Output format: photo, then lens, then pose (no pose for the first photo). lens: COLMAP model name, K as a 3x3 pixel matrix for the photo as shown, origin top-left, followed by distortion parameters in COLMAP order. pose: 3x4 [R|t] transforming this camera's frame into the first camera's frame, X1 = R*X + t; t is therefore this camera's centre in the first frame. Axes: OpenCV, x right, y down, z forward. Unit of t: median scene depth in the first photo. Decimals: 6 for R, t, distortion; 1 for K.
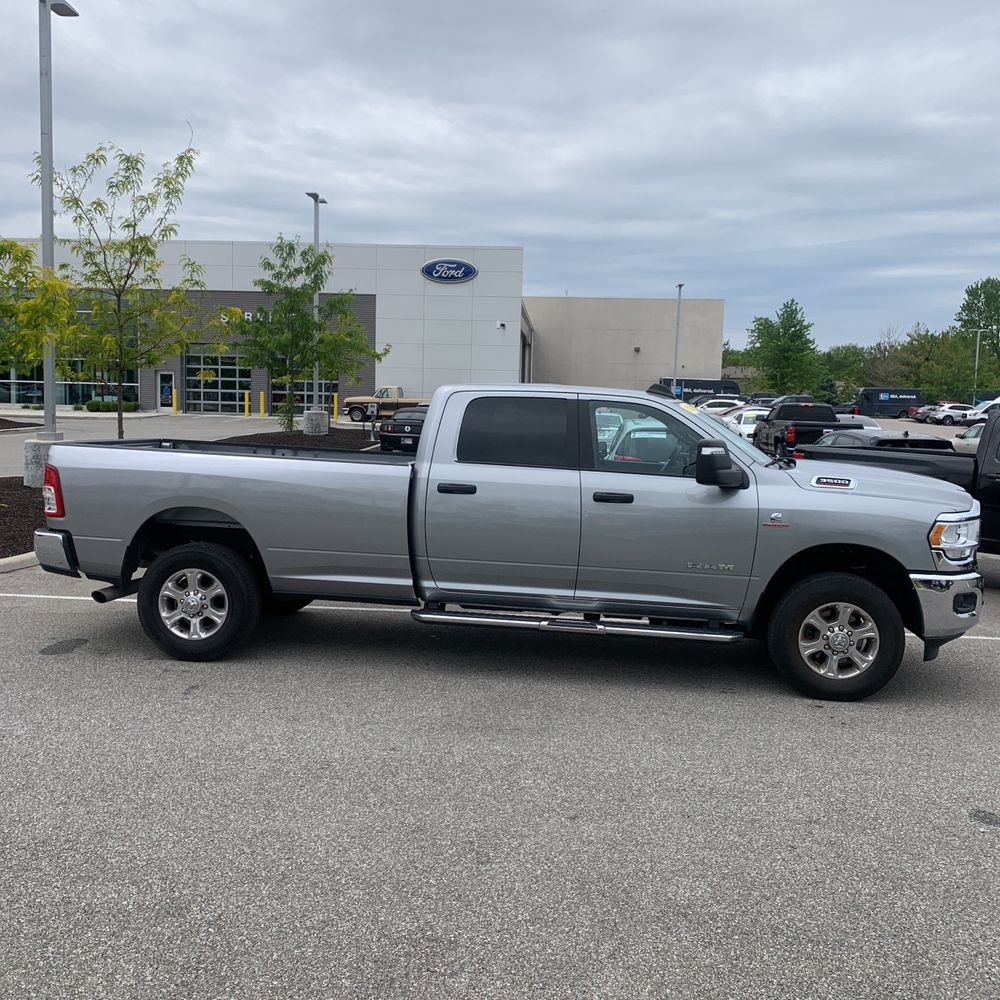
lens RADIAL K [[1011.6, 0, 457.8], [0, 1011.6, 486.5], [0, 0, 1]] dist [0.059129, -0.089431]
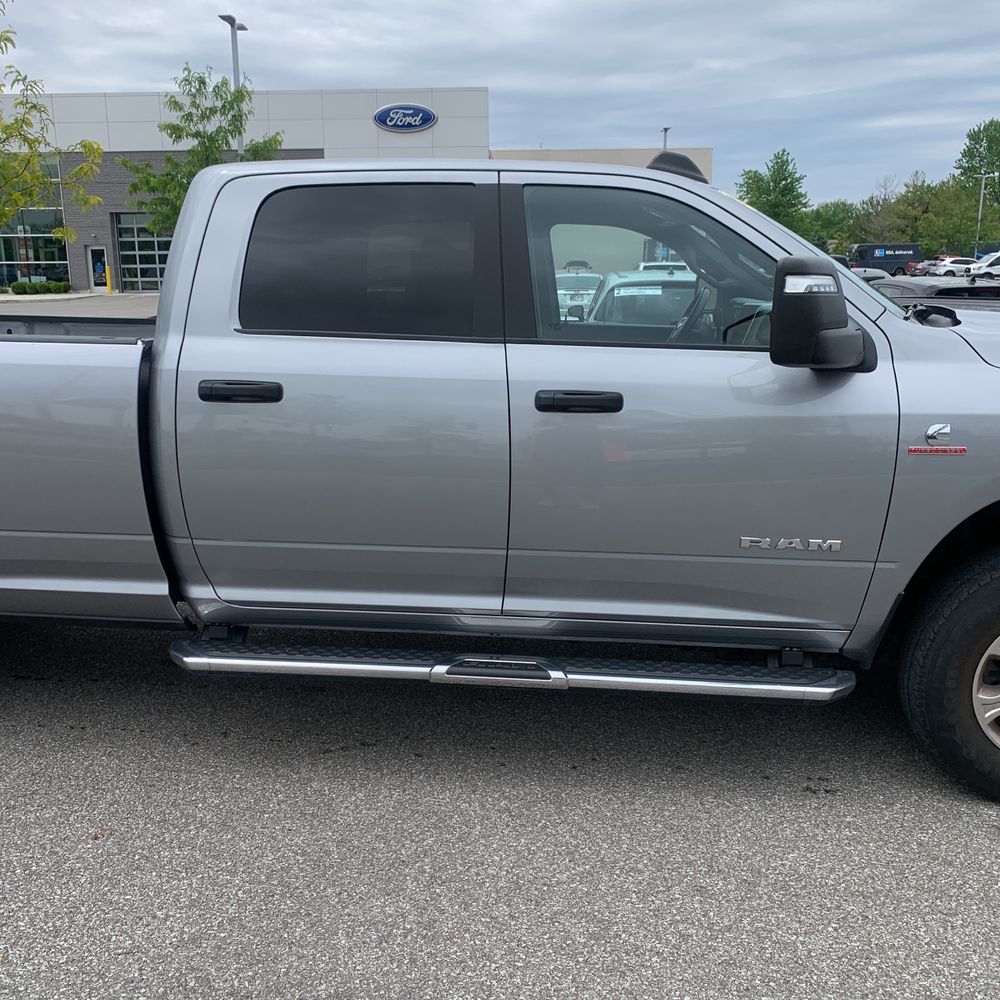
lens RADIAL K [[1037.9, 0, 475.6], [0, 1037.9, 496.3], [0, 0, 1]] dist [0.047187, -0.118388]
pose [[0.998751, -0.037477, 0.033042, 0.018013], [0.032981, 0.991296, 0.127451, -0.001508], [-0.037531, -0.126202, 0.991294, 0.106376]]
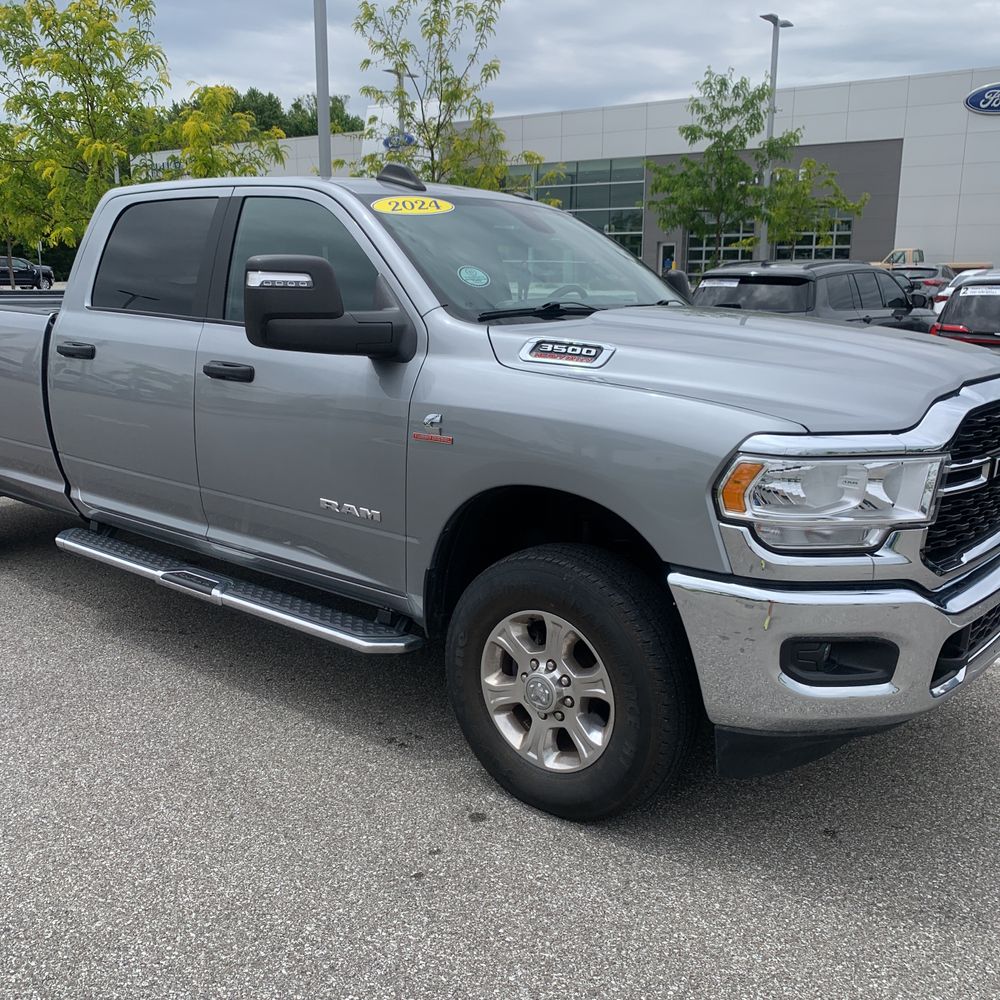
lens RADIAL K [[1011.6, 0, 457.8], [0, 1011.6, 486.5], [0, 0, 1]] dist [0.059129, -0.089431]
pose [[0.855824, 0.087484, -0.509815, 0.111744], [-0.026304, 0.991679, 0.126016, -0.000048], [0.516597, -0.094438, 0.851005, 0.115710]]
